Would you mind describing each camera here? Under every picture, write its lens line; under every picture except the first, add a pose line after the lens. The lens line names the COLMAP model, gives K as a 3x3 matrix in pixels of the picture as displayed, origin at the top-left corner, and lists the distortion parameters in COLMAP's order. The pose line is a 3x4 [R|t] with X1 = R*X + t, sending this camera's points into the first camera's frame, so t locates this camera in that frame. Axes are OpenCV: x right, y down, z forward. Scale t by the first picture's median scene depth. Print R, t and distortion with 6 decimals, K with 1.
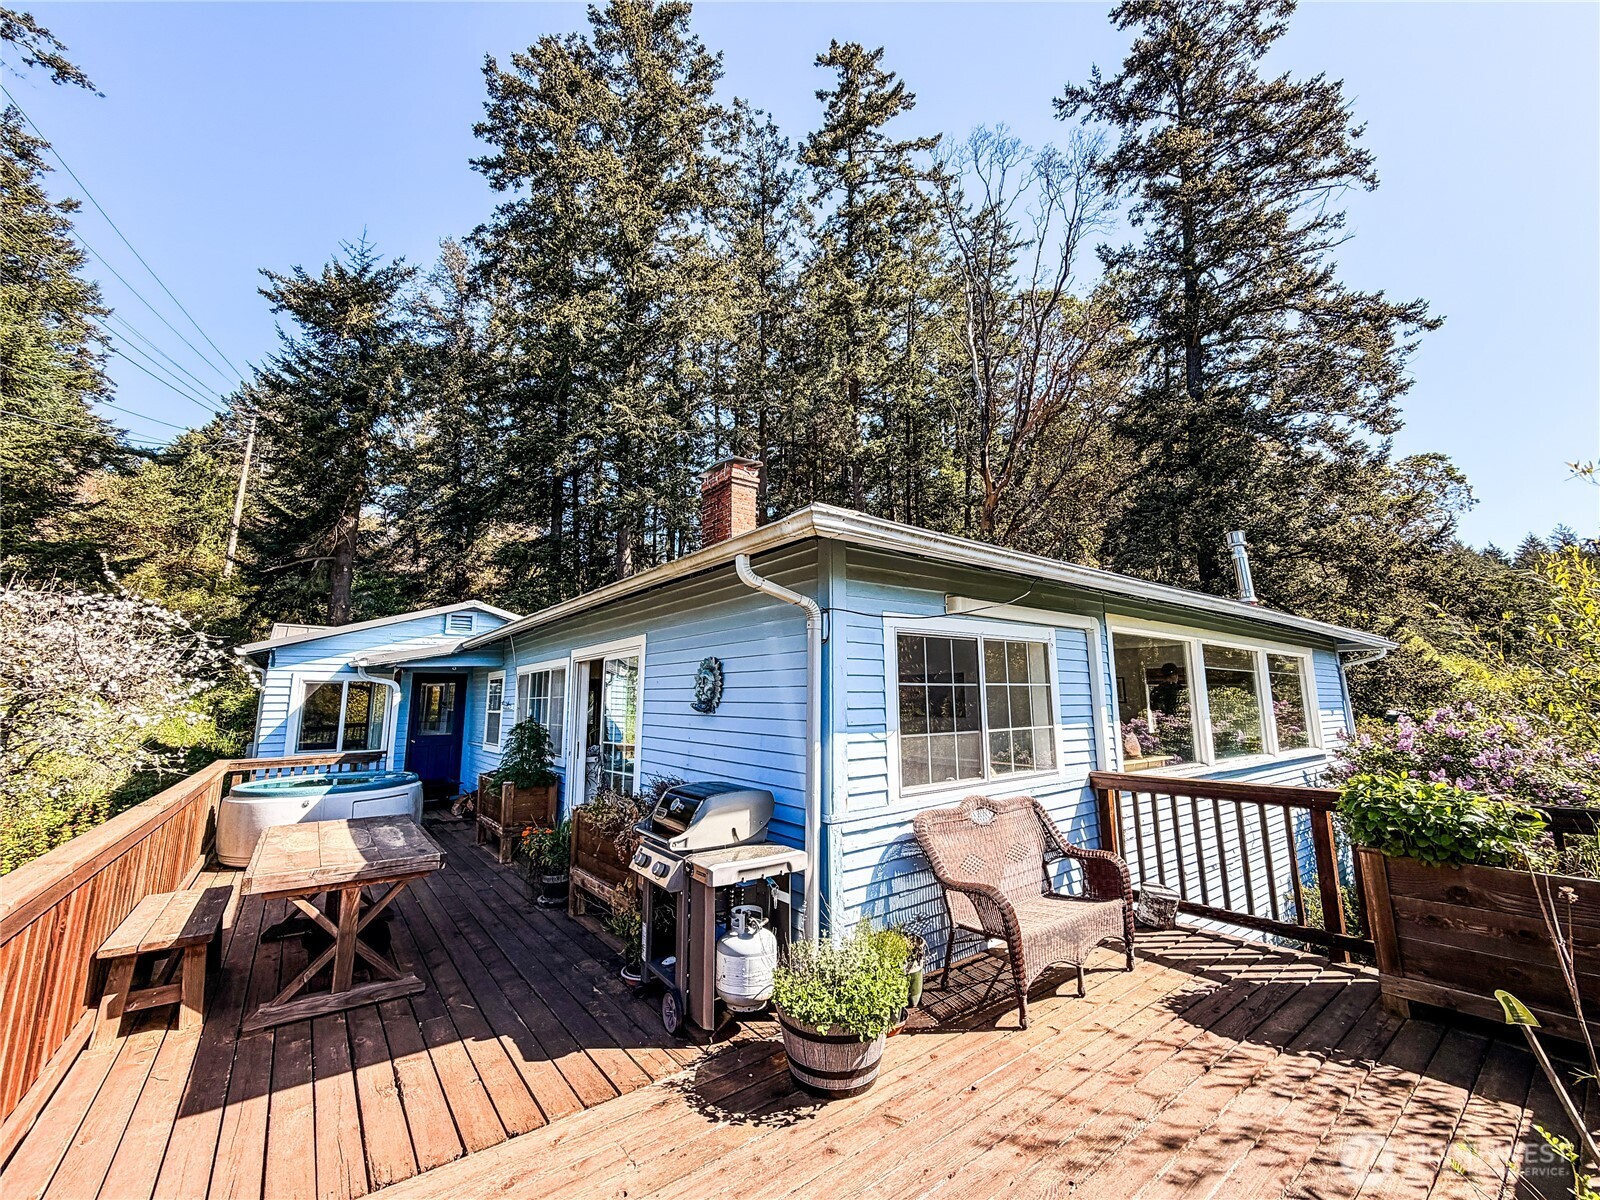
lens RADIAL K [[639.9, 0, 793.2], [0, 639.9, 597.6], [0, 0, 1]] dist [0.005647, -0.001410]
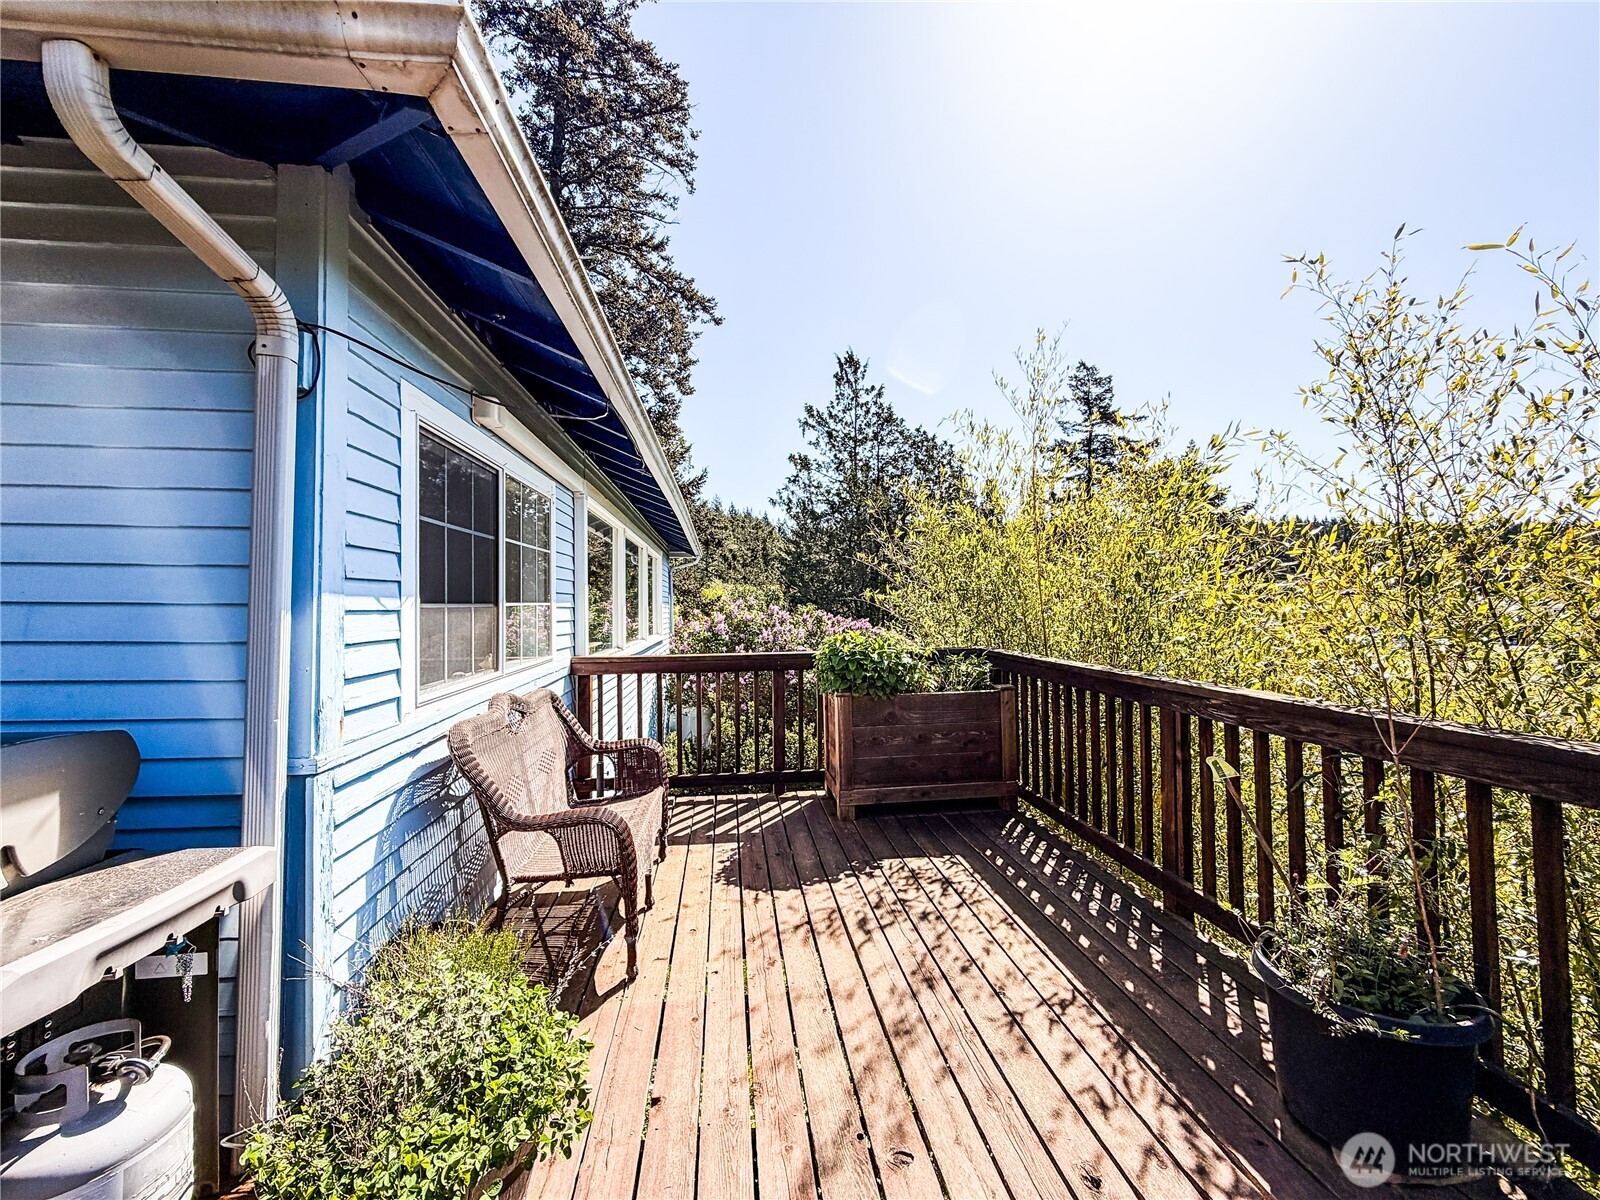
lens RADIAL K [[639.9, 0, 791.0], [0, 639.9, 597.1], [0, 0, 1]] dist [0.005647, -0.001410]
pose [[0.527742, 0.015903, 0.849256, -0.149736], [-0.134554, 0.988766, 0.065099, 0.130726], [-0.838680, -0.148626, 0.523952, 0.429403]]
